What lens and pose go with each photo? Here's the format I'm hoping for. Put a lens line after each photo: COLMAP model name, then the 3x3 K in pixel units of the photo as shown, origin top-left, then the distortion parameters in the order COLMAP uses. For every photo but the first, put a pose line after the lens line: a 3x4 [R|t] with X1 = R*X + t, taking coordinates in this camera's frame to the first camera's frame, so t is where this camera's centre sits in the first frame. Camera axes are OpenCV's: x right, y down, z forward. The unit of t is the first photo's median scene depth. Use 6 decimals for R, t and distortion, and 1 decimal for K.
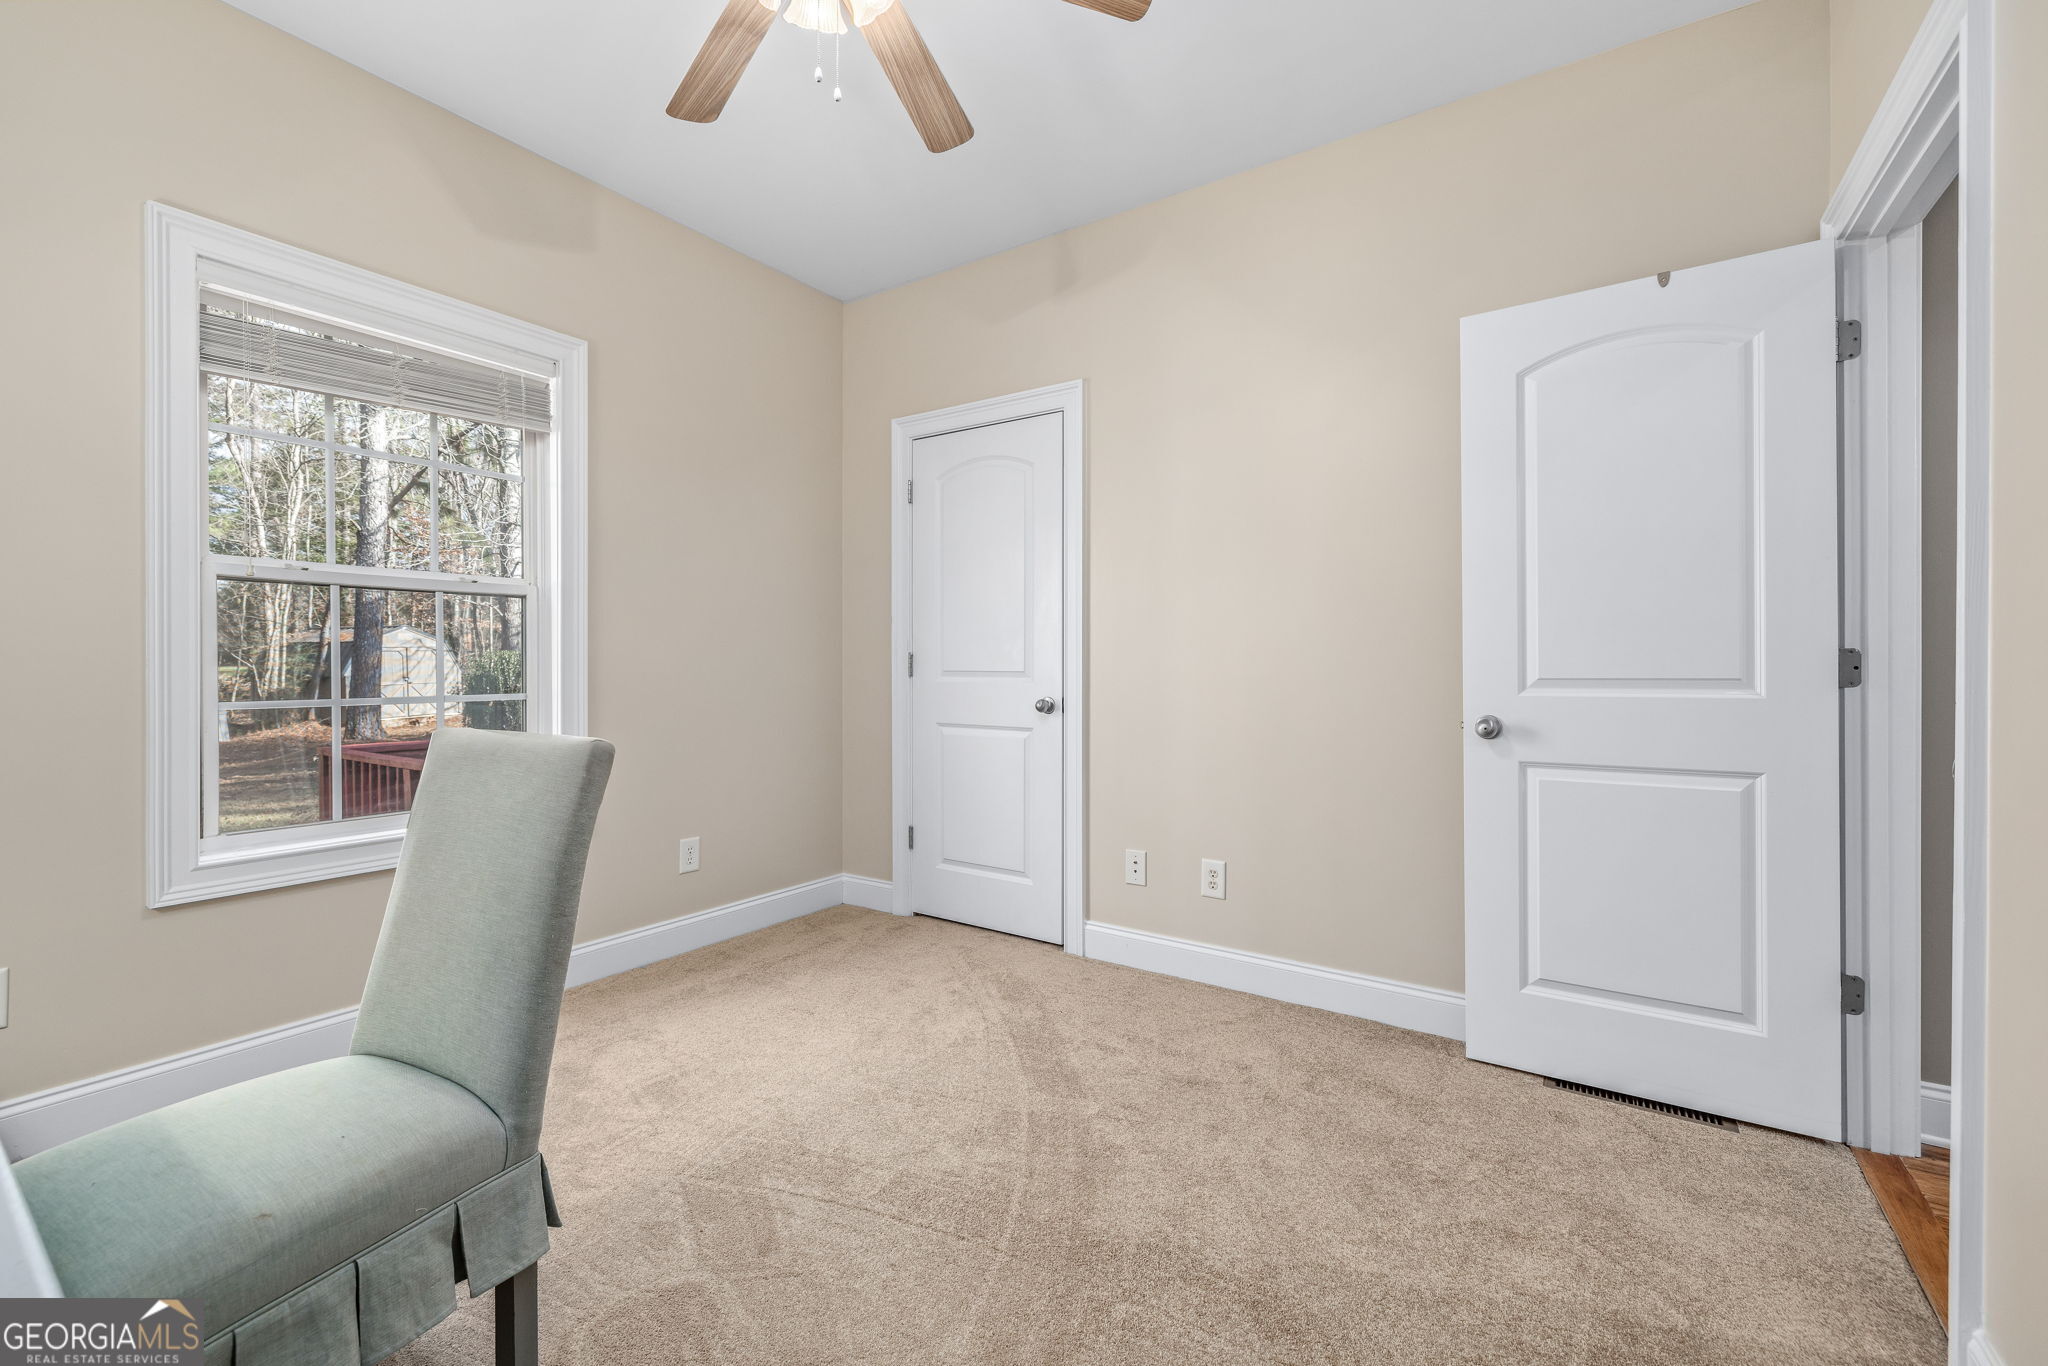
lens RADIAL K [[858.2, 0, 1017.6], [0, 858.2, 668.9], [0, 0, 1]] dist [0.000197, 0.000477]
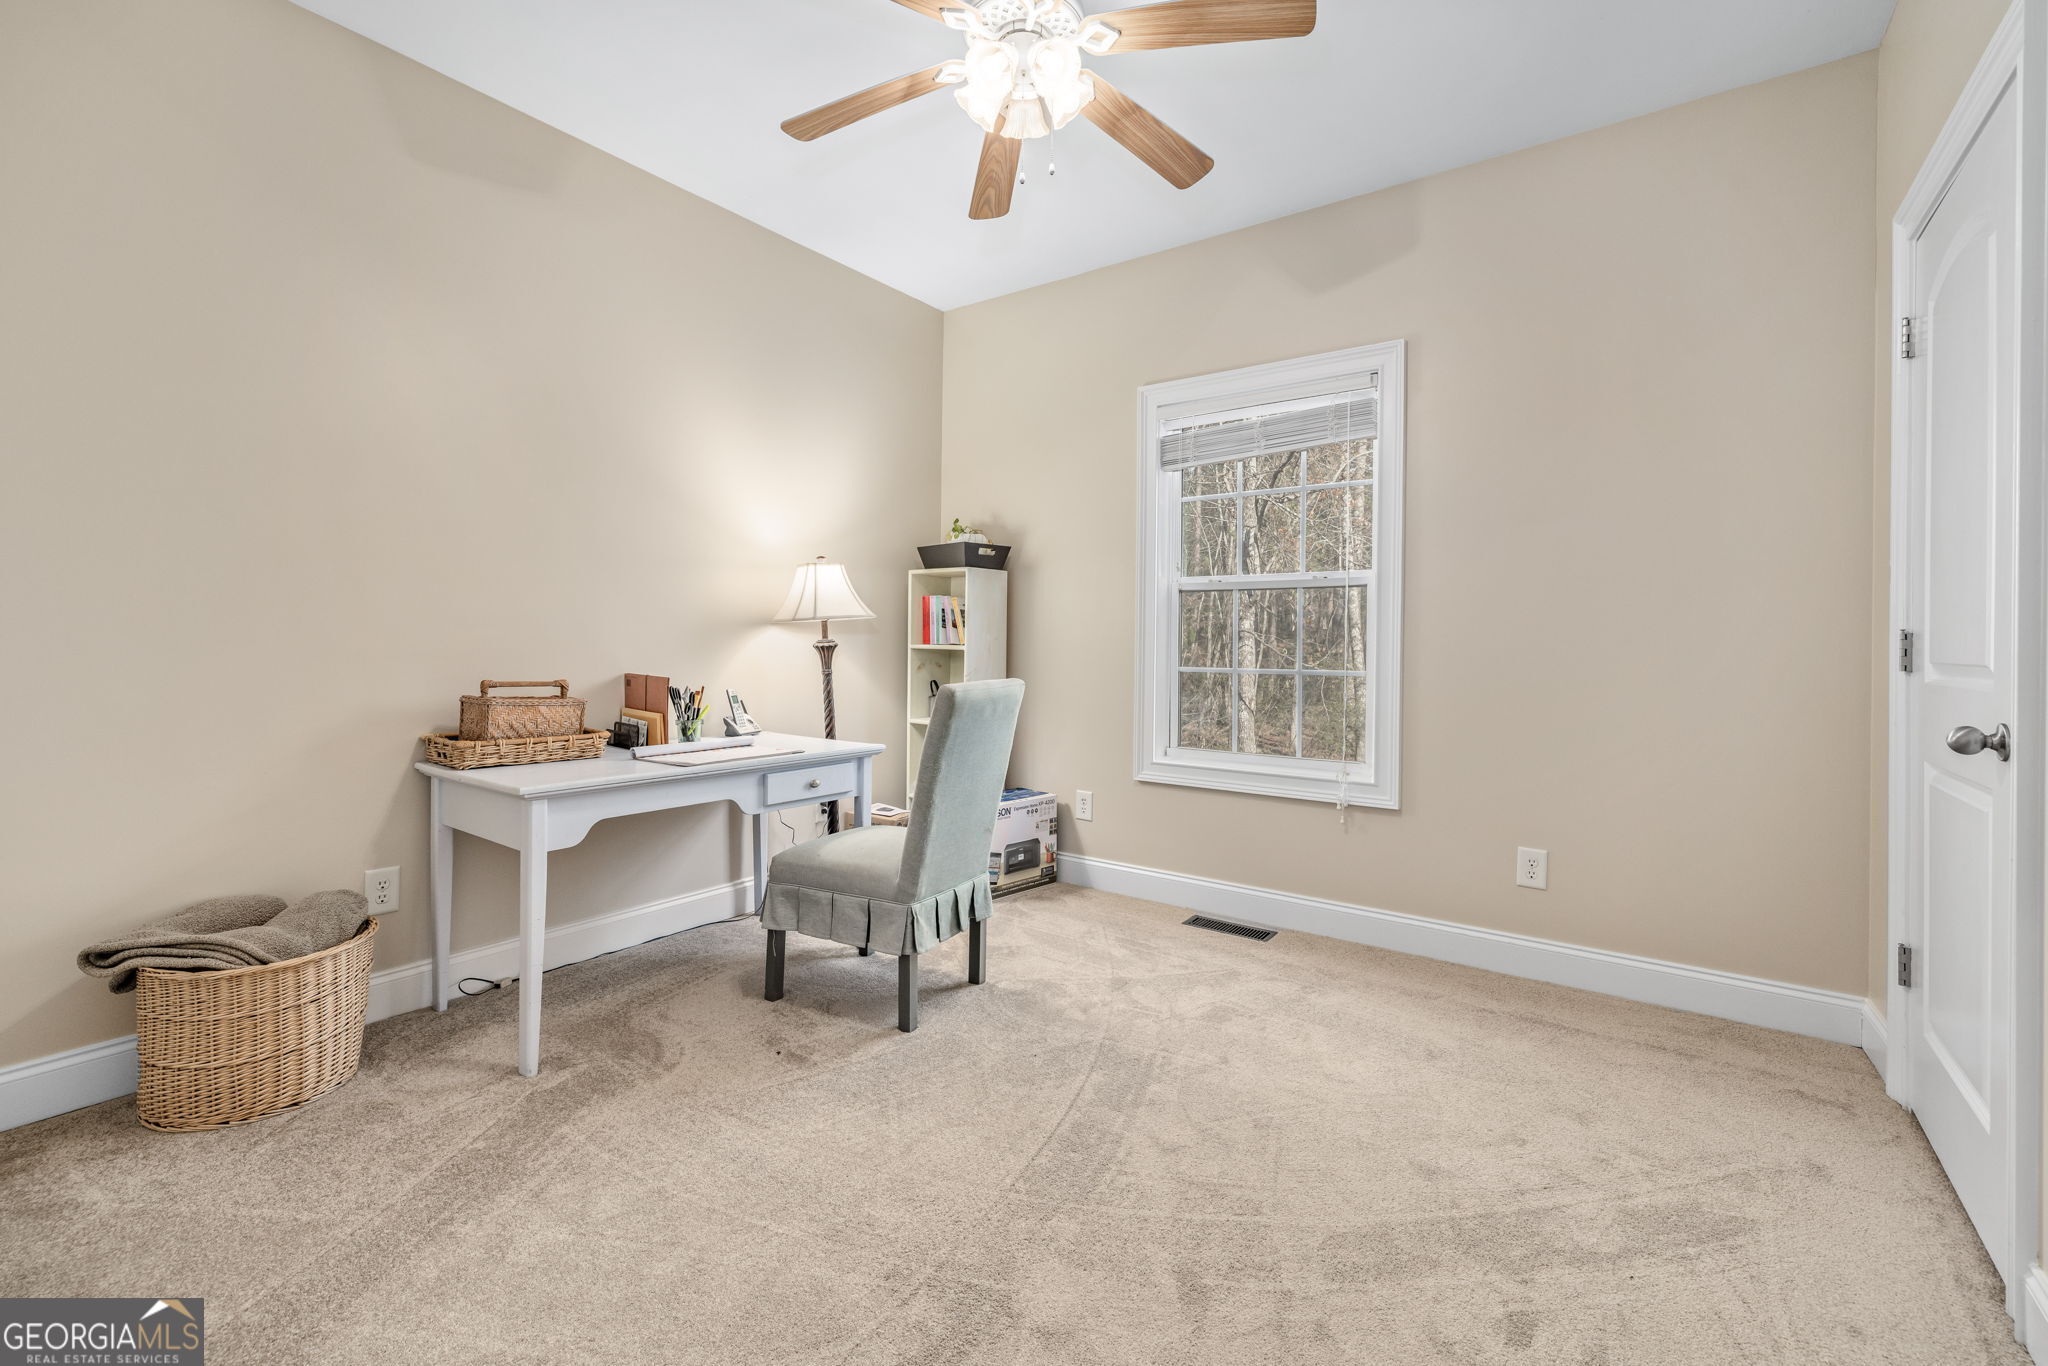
lens RADIAL K [[858.2, 0, 1000.4], [0, 858.2, 645.2], [0, 0, 1]] dist [0.000197, 0.000477]
pose [[-0.040647, 0.000331, -0.999174, 0.622580], [-0.015152, 0.999885, 0.000948, -0.000403], [0.999059, 0.015178, -0.040637, 0.614748]]
